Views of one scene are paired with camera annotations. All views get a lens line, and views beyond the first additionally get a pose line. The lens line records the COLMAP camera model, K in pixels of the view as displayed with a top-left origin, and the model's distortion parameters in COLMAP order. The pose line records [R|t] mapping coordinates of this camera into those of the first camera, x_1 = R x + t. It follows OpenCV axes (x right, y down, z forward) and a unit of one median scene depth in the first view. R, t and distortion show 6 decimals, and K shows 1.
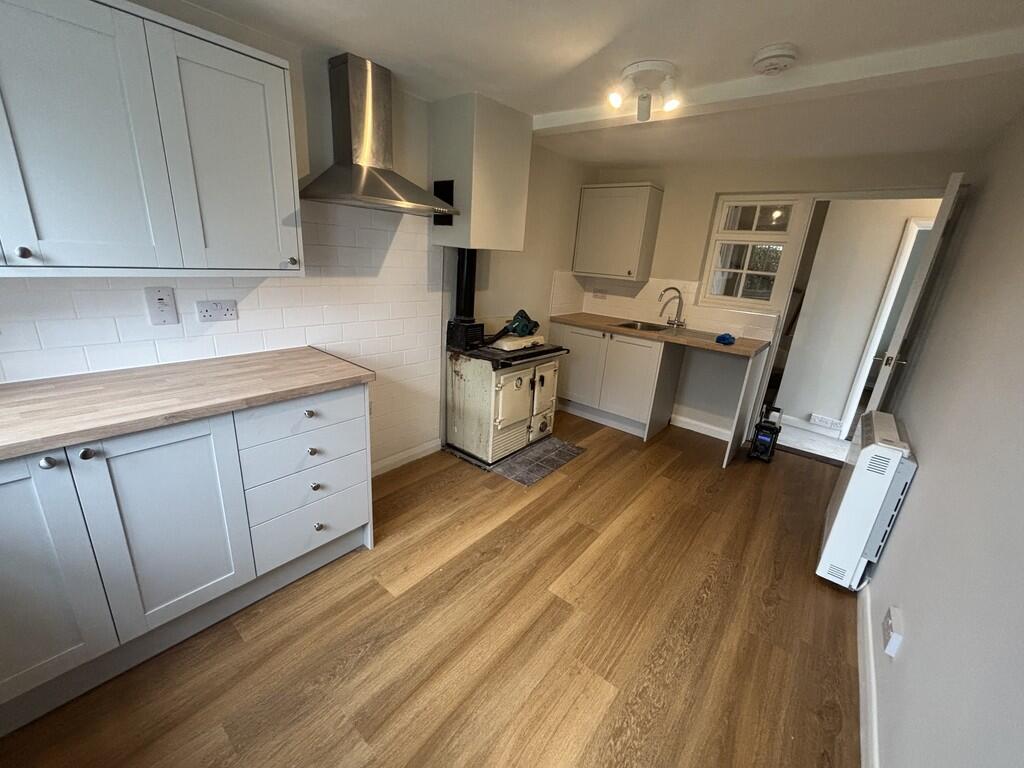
lens RADIAL K [[411.5, 0, 510.0], [0, 411.5, 382.2], [0, 0, 1]] dist [-0.000385, -0.000110]
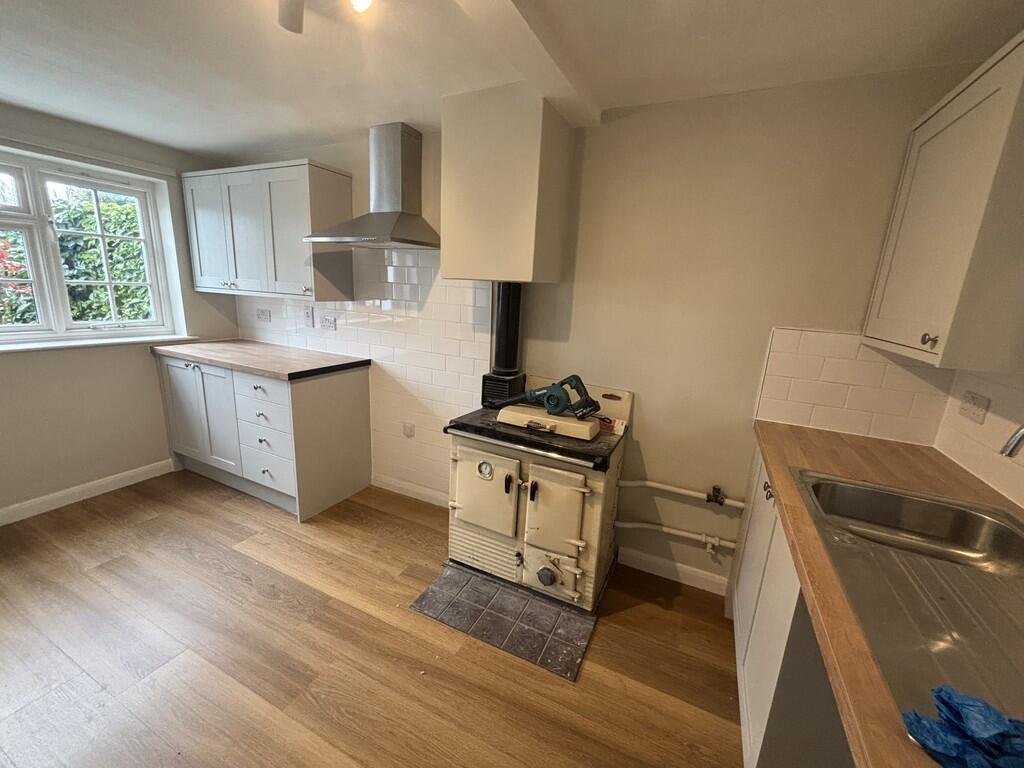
lens RADIAL K [[411.5, 0, 510.8], [0, 411.5, 386.7], [0, 0, 1]] dist [-0.000385, -0.000110]
pose [[0.240479, 0.164871, -0.956550, 0.650326], [-0.327073, 0.941601, 0.080068, -0.193518], [0.913889, 0.293607, 0.280360, 0.808783]]
